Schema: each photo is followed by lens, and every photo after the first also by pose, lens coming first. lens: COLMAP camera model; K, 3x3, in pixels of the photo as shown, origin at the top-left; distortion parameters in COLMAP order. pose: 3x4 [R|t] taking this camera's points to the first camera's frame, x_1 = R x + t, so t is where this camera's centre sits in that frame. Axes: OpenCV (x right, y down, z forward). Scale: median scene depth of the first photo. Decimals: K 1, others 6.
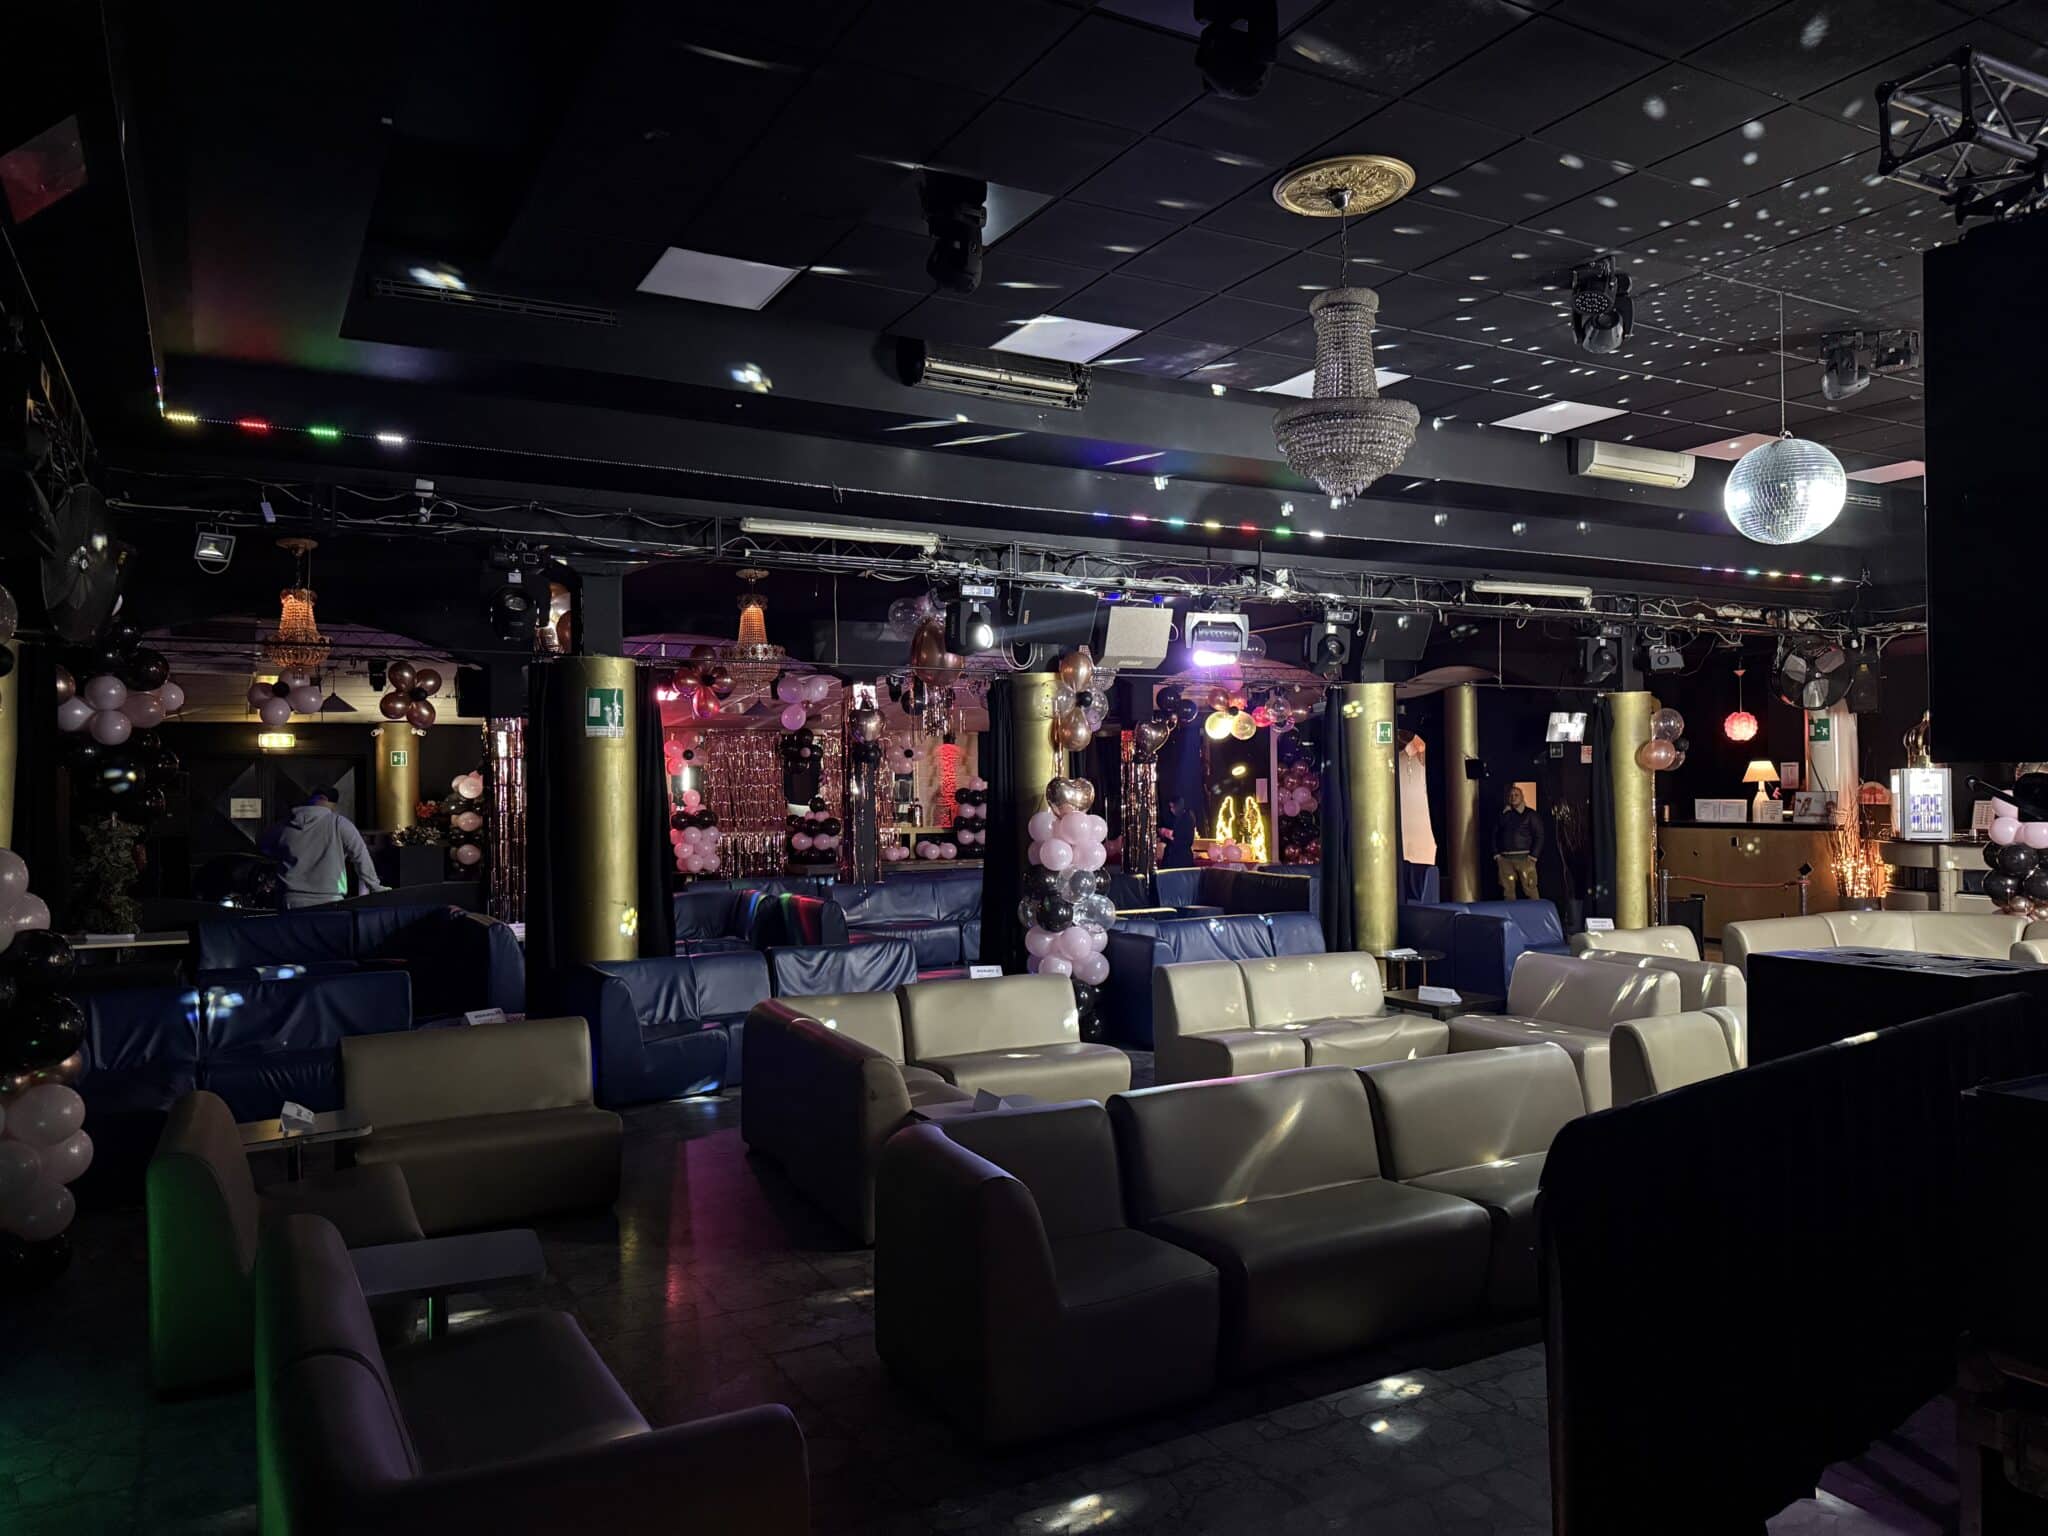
lens RADIAL K [[1421.2, 0, 1024.0], [0, 1421.2, 768.0], [0, 0, 1]] dist [0.120673, -0.151321]
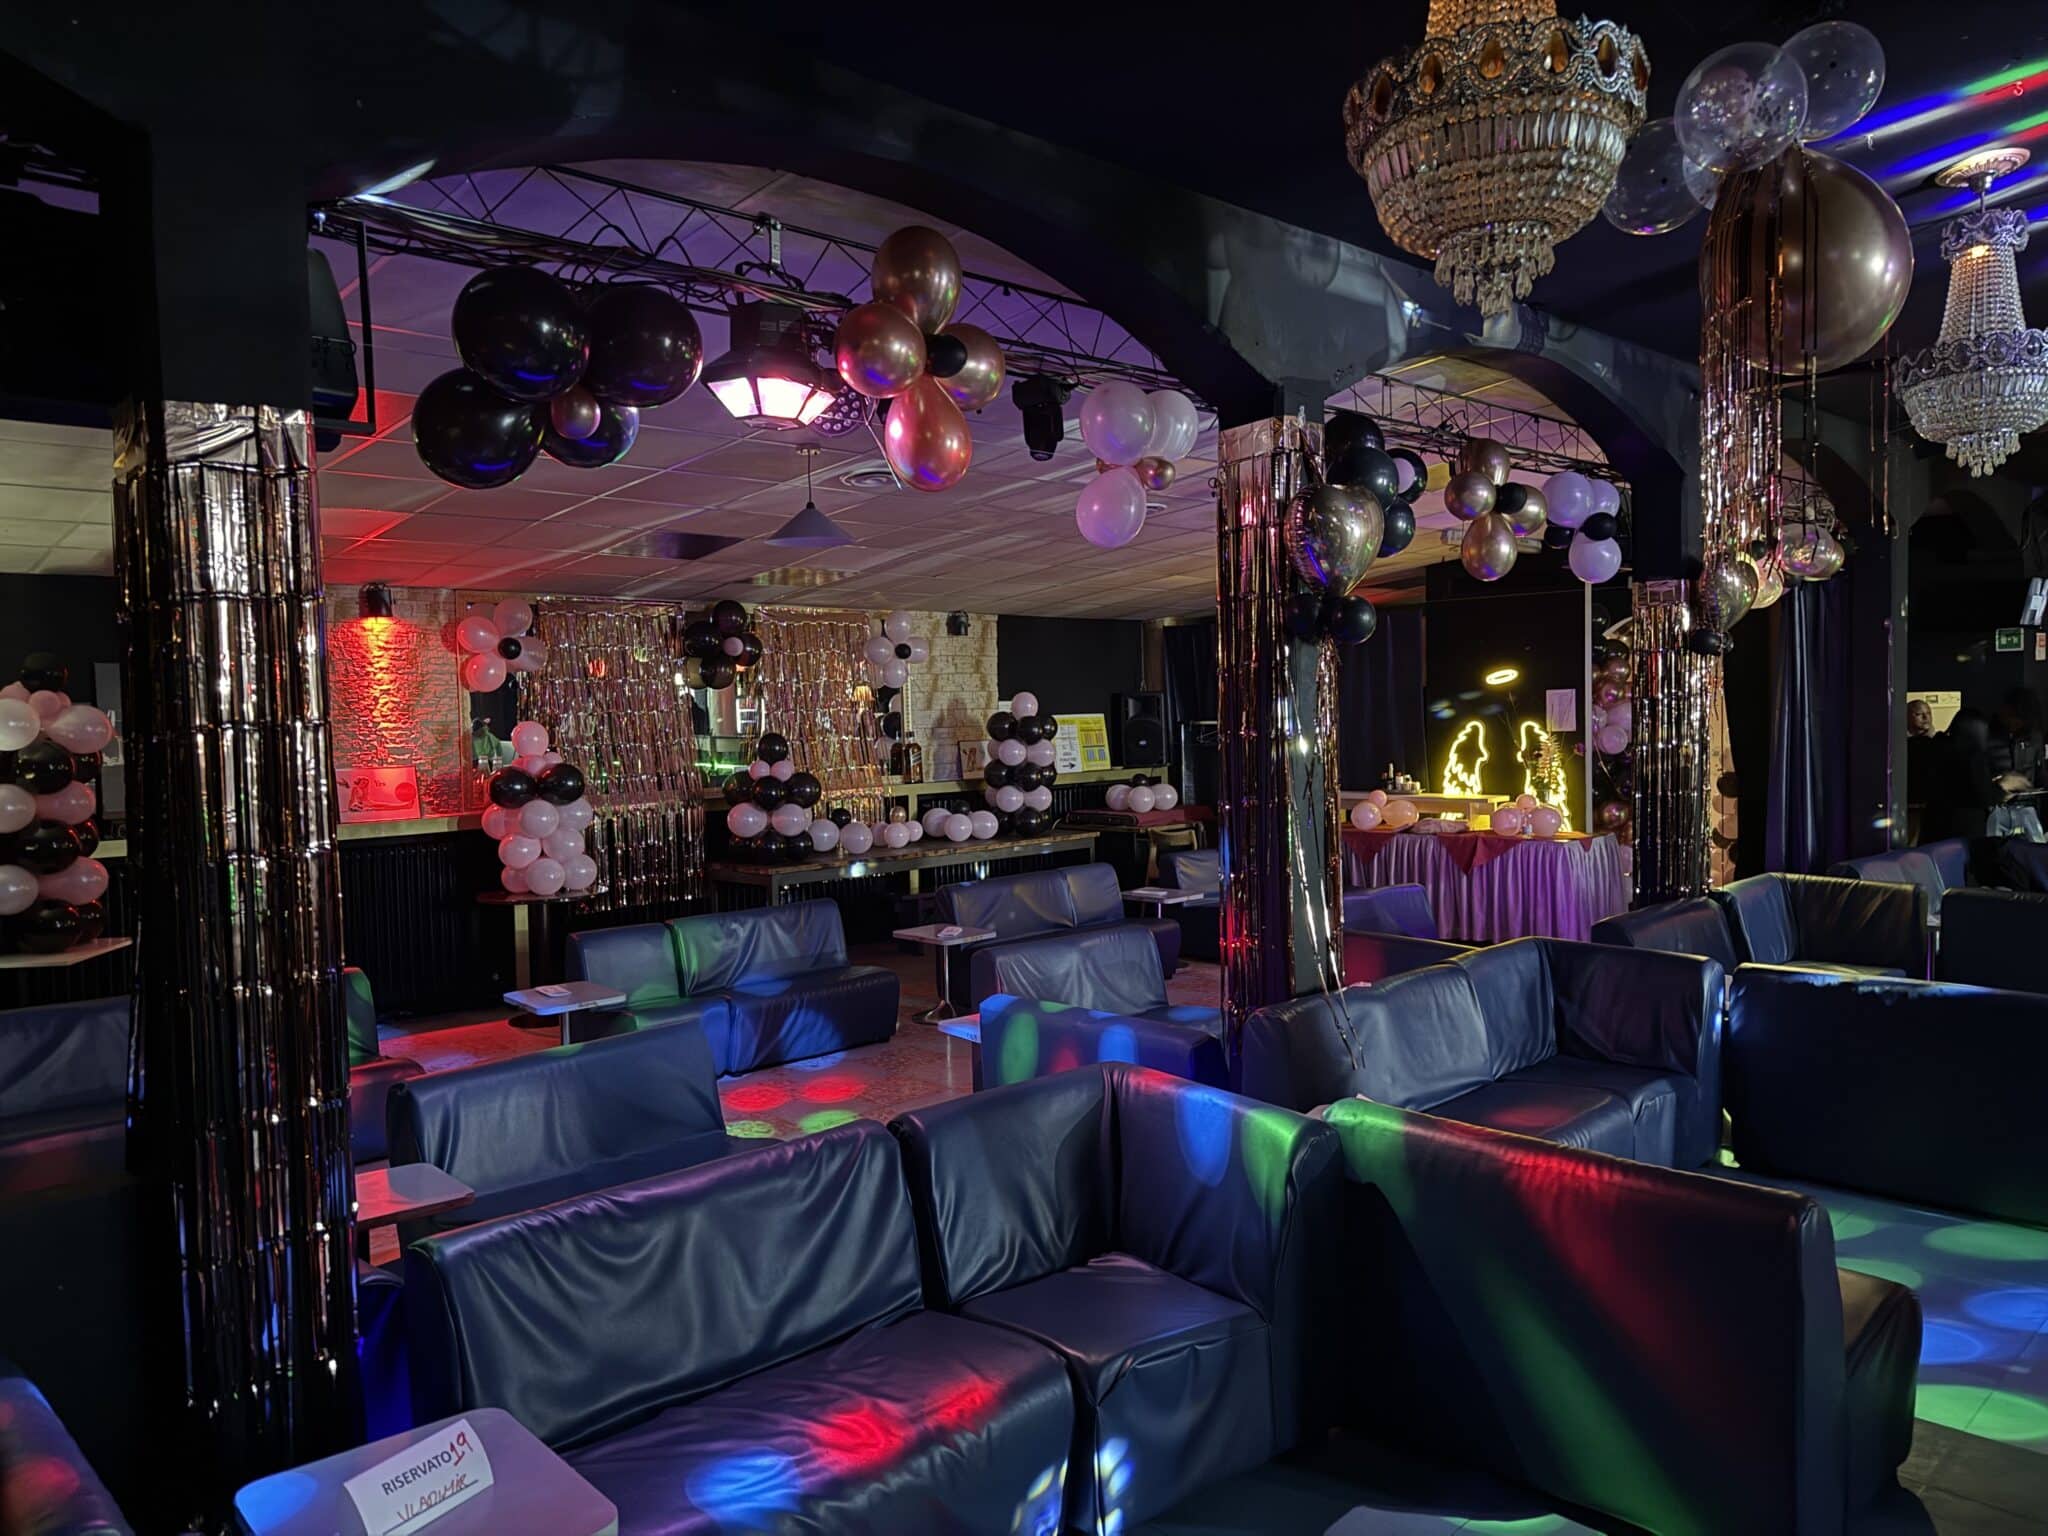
lens RADIAL K [[1421.2, 0, 1024.0], [0, 1421.2, 768.0], [0, 0, 1]] dist [0.120673, -0.151321]
pose [[0.963968, -0.021078, 0.265182, -0.201658], [0.006612, 0.998446, 0.055326, 0.005496], [-0.265937, -0.051579, 0.962610, 0.499952]]
